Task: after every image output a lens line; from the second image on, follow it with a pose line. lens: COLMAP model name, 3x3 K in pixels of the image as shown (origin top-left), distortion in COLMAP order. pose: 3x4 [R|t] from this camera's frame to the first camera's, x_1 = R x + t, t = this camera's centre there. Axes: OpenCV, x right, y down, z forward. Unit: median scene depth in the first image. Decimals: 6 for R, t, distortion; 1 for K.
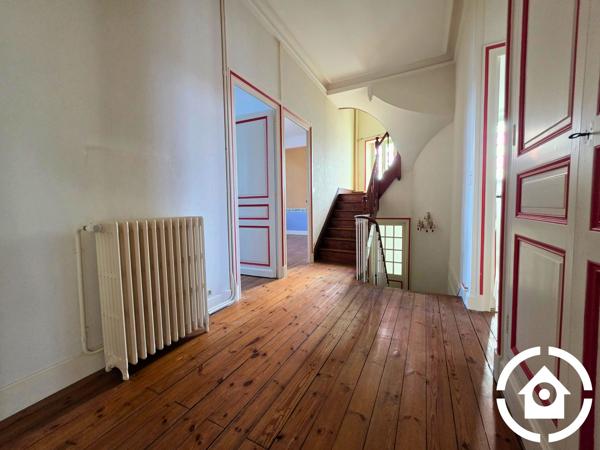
lens RADIAL K [[243.4, 0, 300.0], [0, 243.4, 224.4], [0, 0, 1]] dist [0.002644, 0.000184]
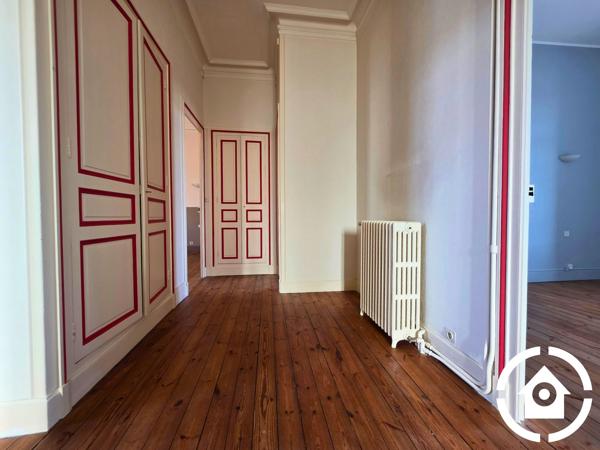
lens RADIAL K [[243.4, 0, 298.1], [0, 243.4, 223.2], [0, 0, 1]] dist [0.002644, 0.000184]
pose [[-0.826155, 0.036496, -0.562260, 0.466397], [-0.020772, 0.995249, 0.095122, -0.118692], [0.563060, 0.090264, -0.821472, 1.694381]]
